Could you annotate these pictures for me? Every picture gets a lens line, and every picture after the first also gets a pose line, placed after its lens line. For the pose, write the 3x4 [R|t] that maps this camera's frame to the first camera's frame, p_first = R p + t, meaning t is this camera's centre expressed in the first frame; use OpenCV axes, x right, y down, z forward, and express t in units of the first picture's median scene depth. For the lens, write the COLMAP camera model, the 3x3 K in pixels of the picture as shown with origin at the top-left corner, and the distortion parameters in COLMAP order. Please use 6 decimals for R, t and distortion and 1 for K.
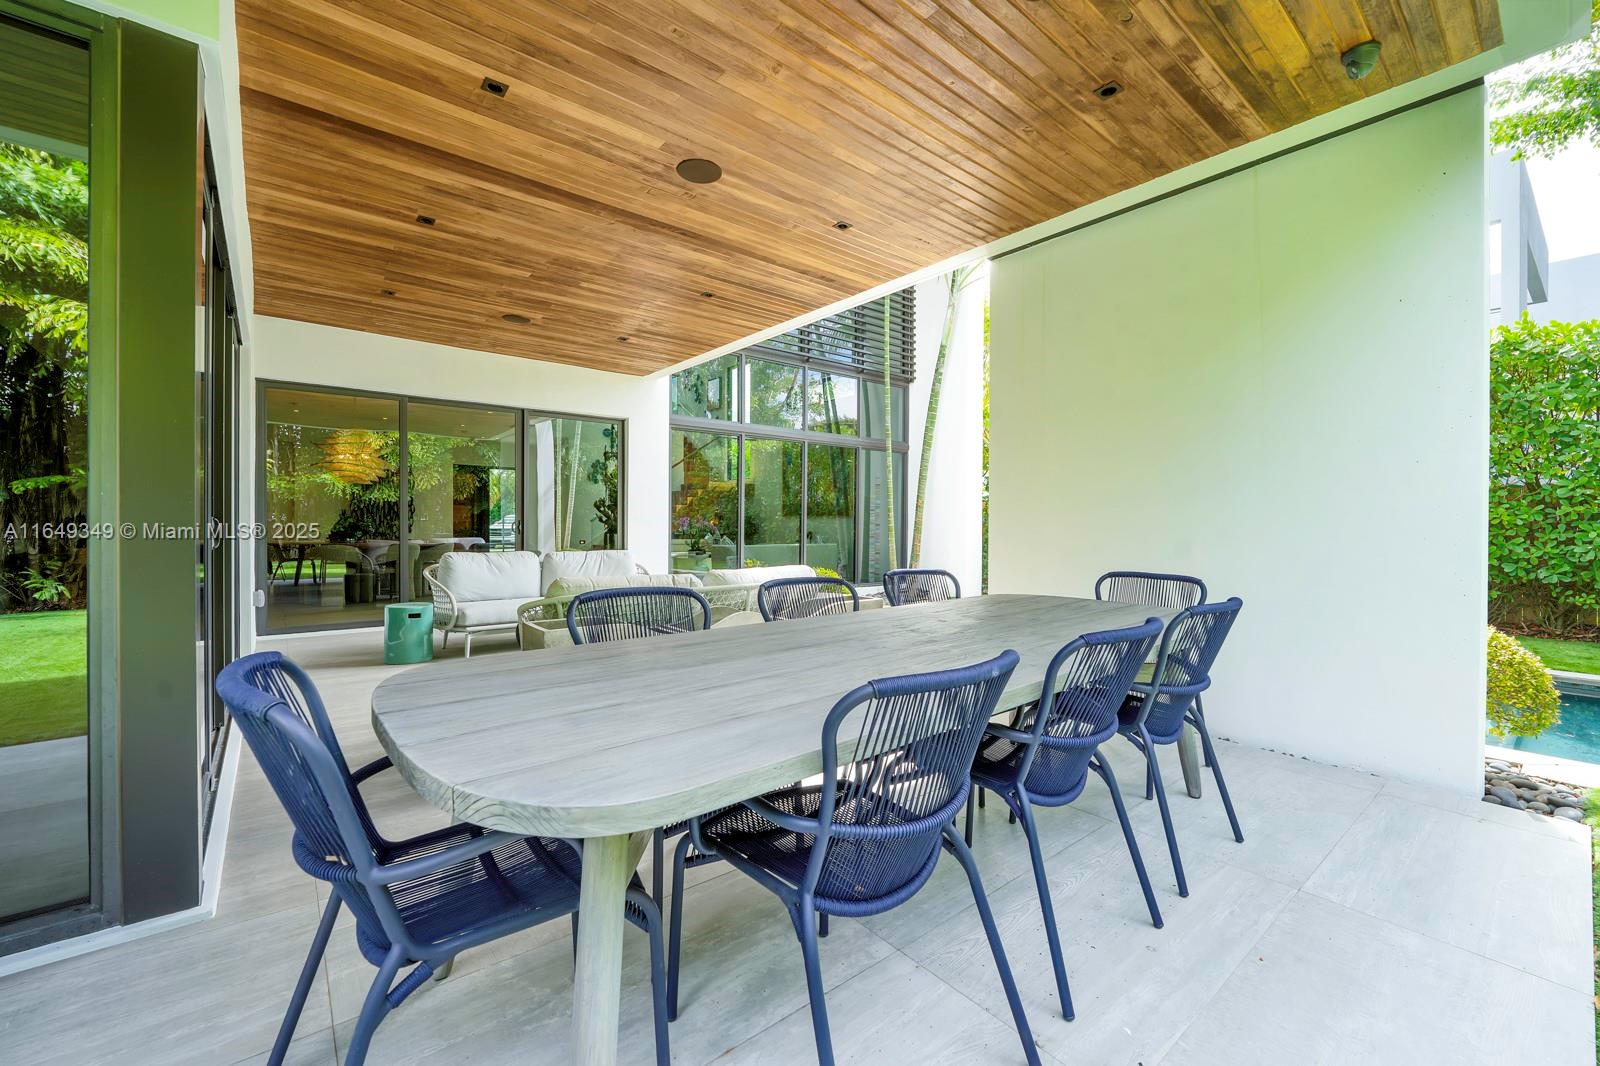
lens RADIAL K [[647.3, 0, 805.8], [0, 647.3, 533.5], [0, 0, 1]] dist [-0.008851, -0.000116]
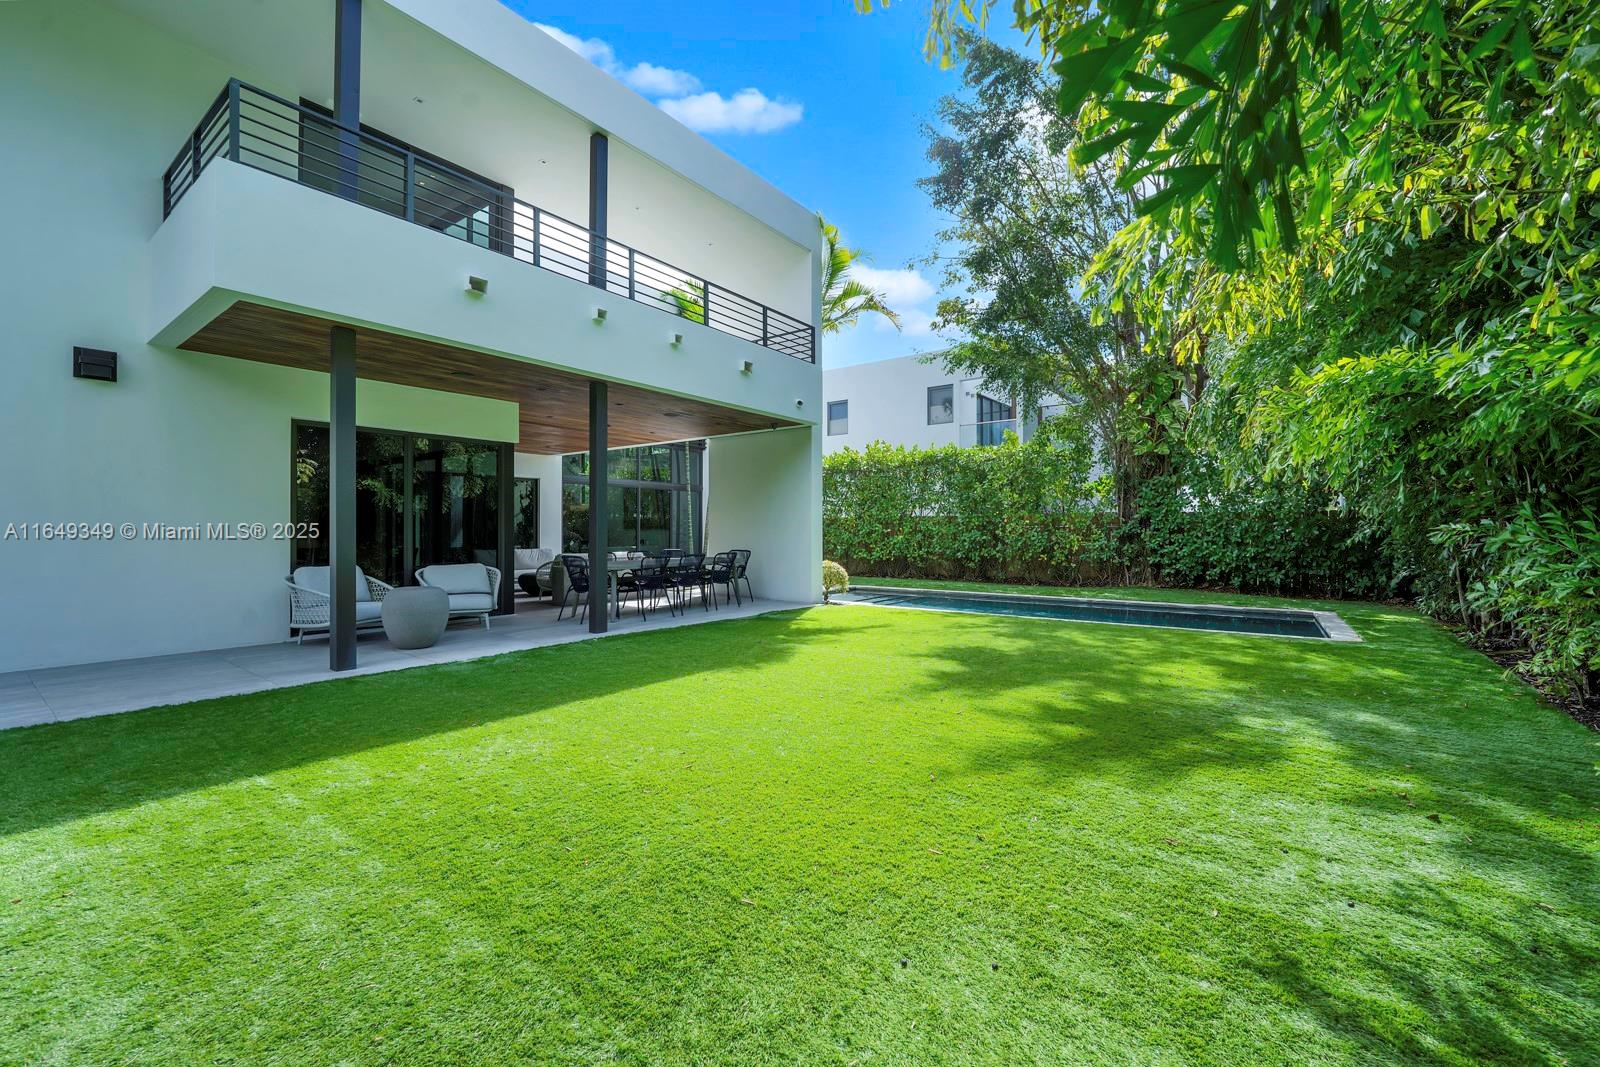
lens RADIAL K [[647.3, 0, 805.8], [0, 647.3, 534.0], [0, 0, 1]] dist [-0.008851, -0.000116]
pose [[0.965508, -0.002648, 0.260359, -0.024344], [0.006767, 0.999866, -0.014922, 0.014258], [-0.260284, 0.016169, 0.965397, -0.748842]]
